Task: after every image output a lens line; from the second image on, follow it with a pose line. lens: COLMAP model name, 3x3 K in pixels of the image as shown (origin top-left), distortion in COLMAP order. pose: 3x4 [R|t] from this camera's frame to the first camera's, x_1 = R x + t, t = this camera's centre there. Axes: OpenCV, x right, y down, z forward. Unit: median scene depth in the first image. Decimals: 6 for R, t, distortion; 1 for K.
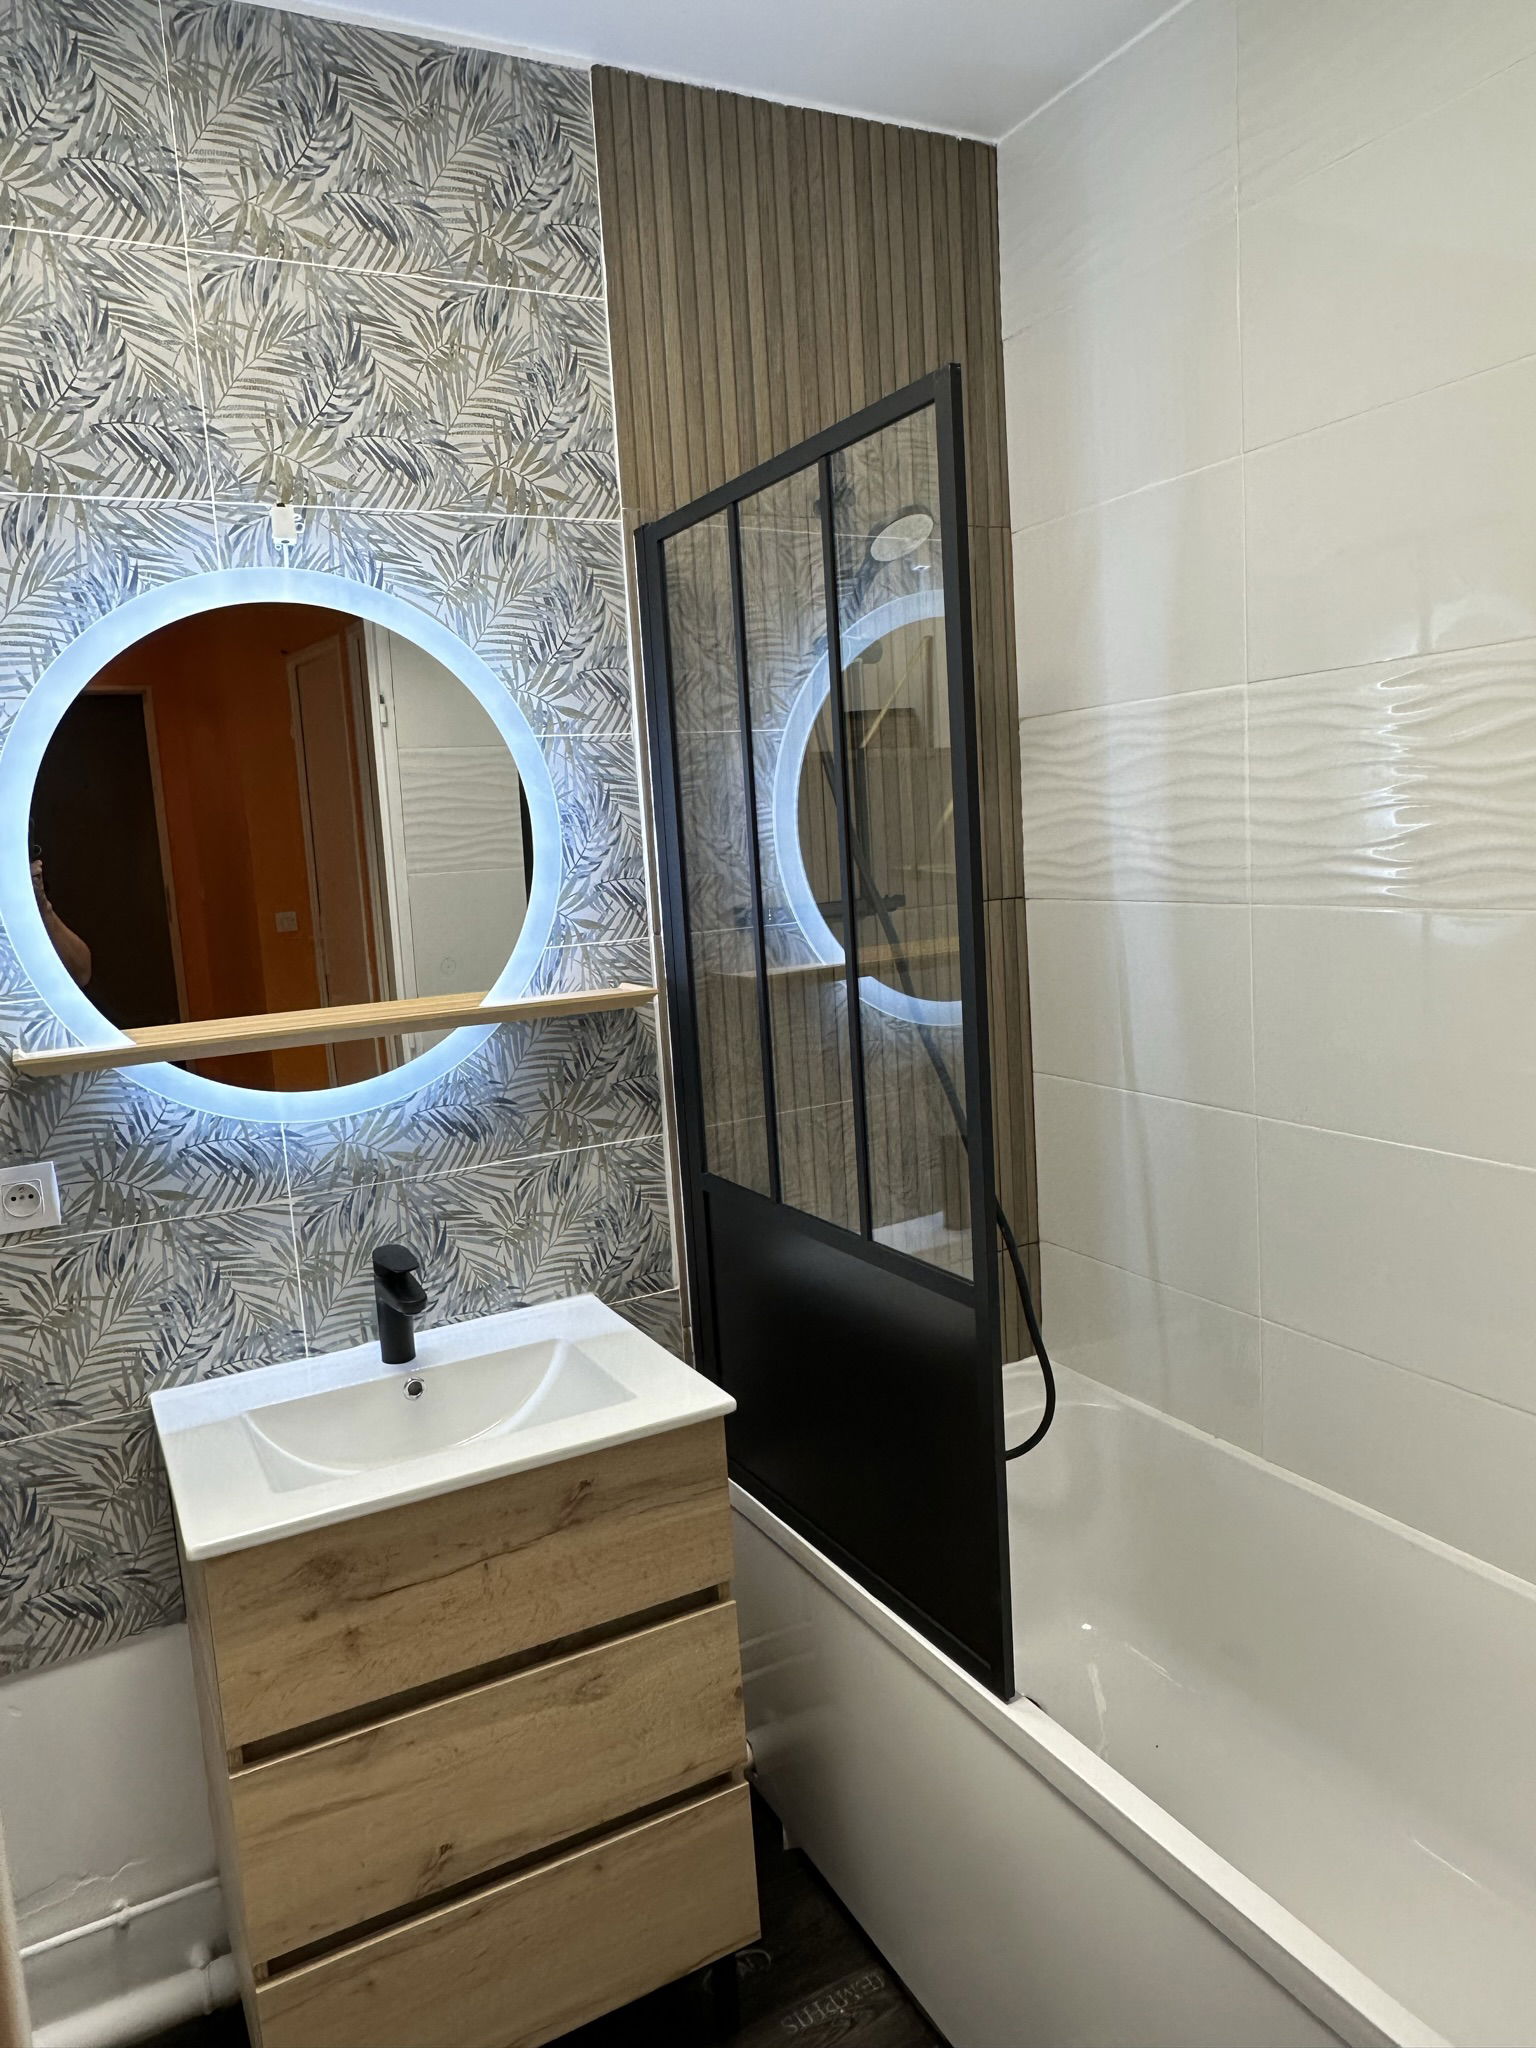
lens RADIAL K [[1353.9, 0, 768.0], [0, 1353.9, 1024.0], [0, 0, 1]] dist [-0.004716, 0.000465]
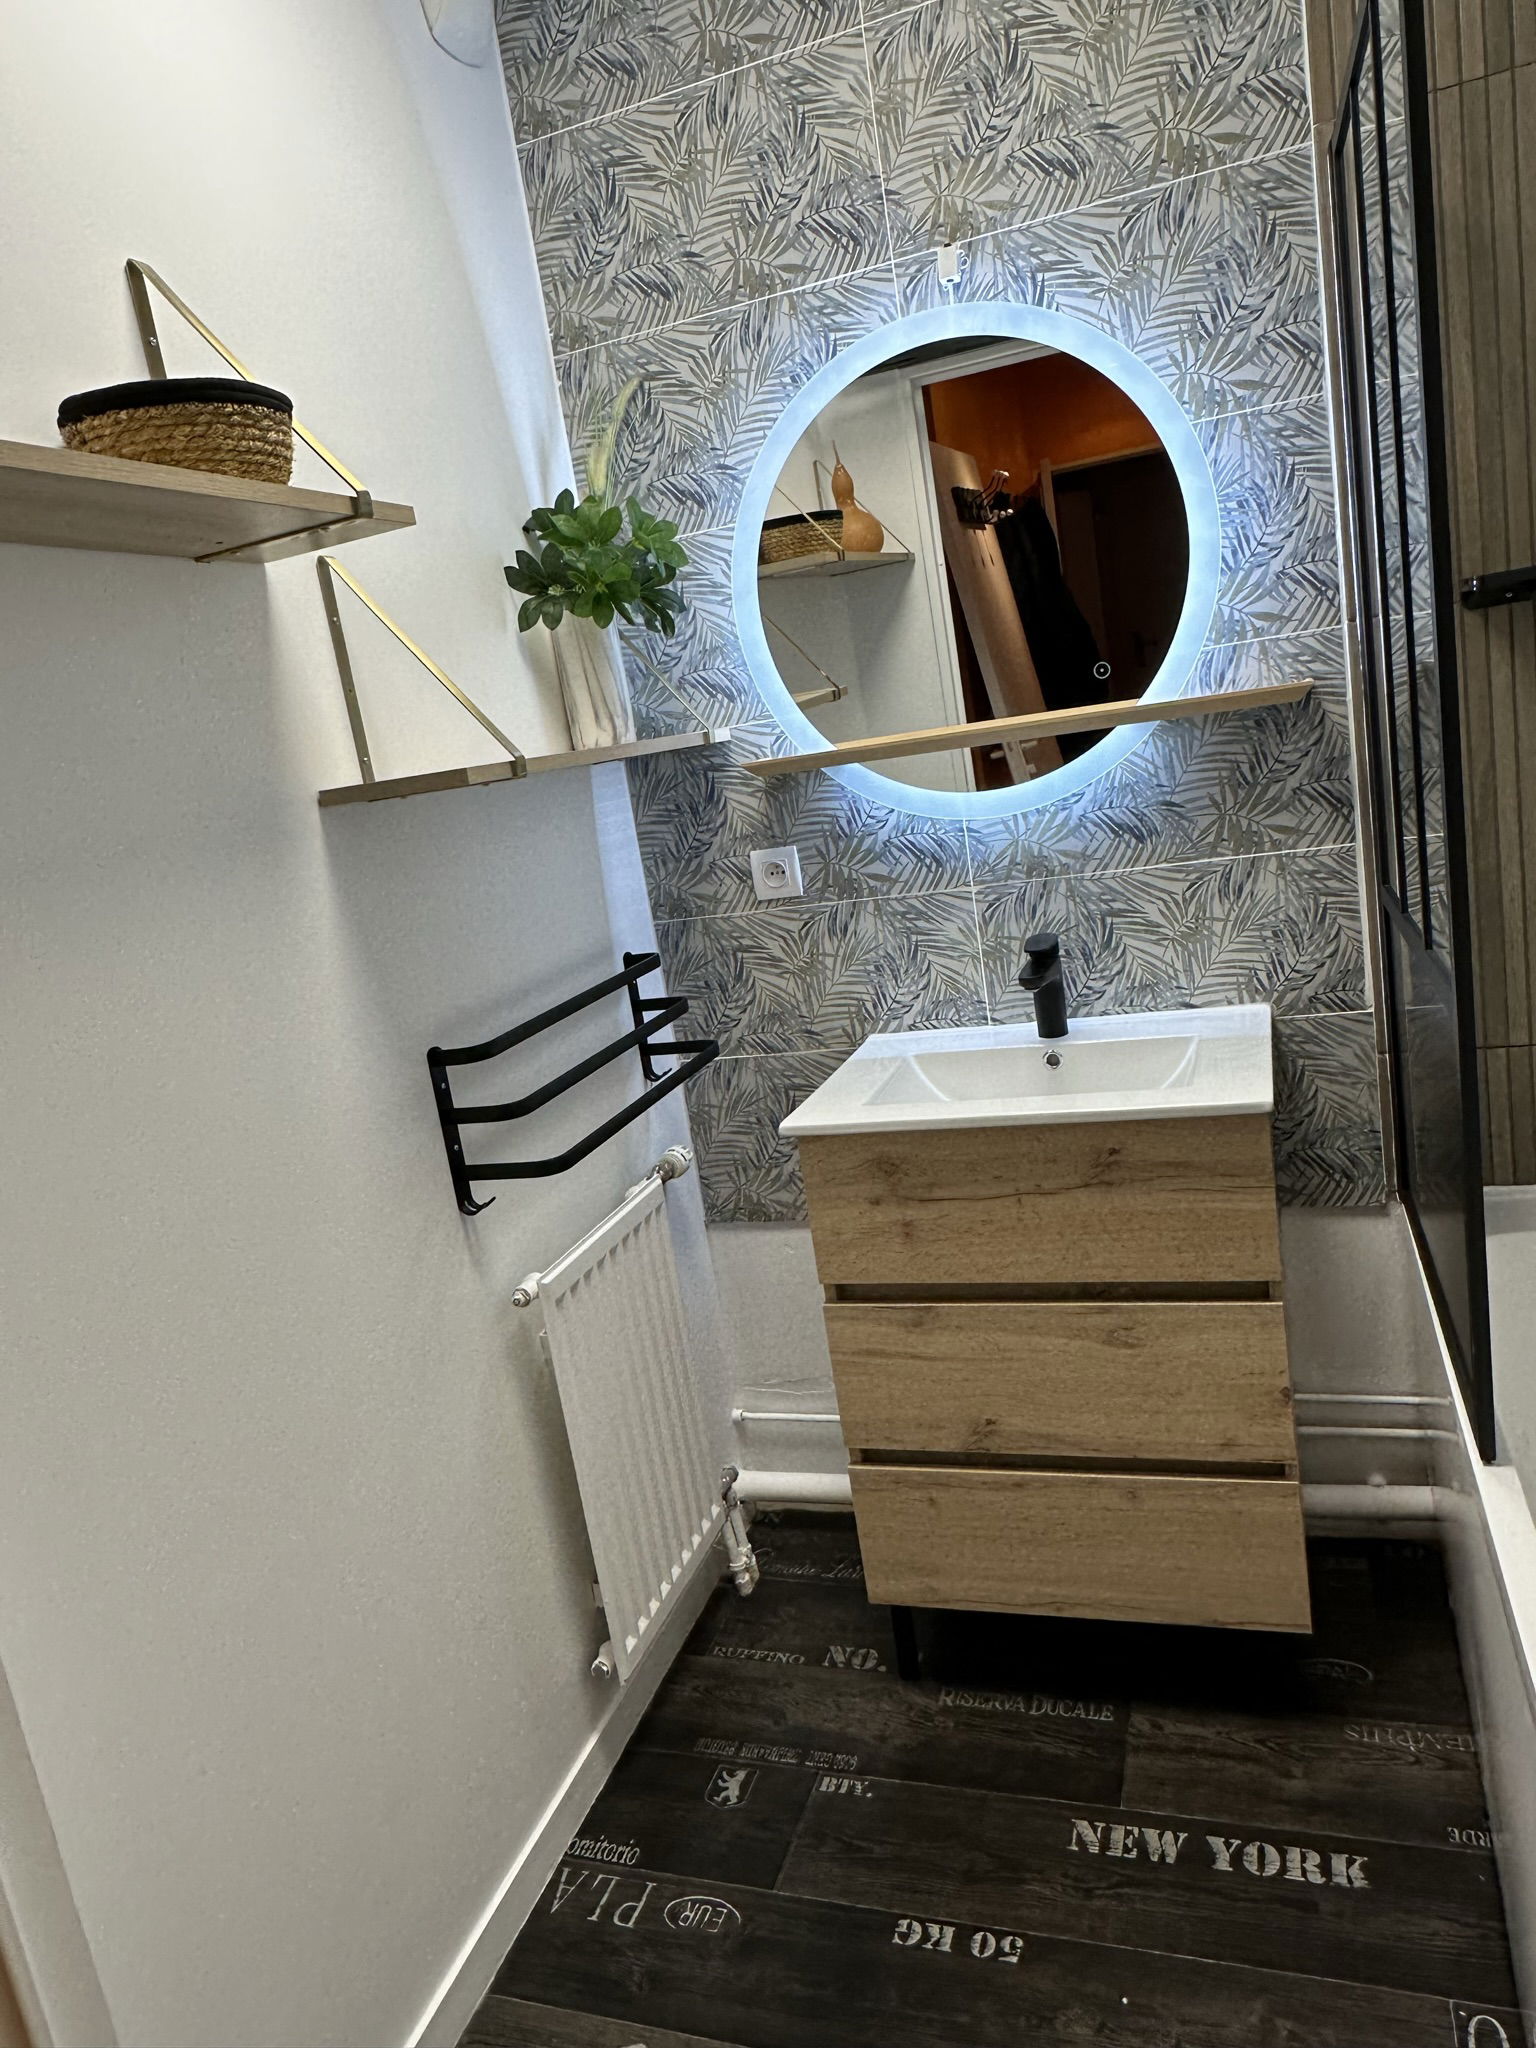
lens RADIAL K [[1353.9, 0, 768.0], [0, 1353.9, 1024.0], [0, 0, 1]] dist [-0.004716, 0.000465]
pose [[0.689684, 0.110953, -0.715559, 0.364375], [0.015300, 0.985737, 0.167594, 0.047191], [0.723949, -0.126535, 0.678150, 0.071241]]
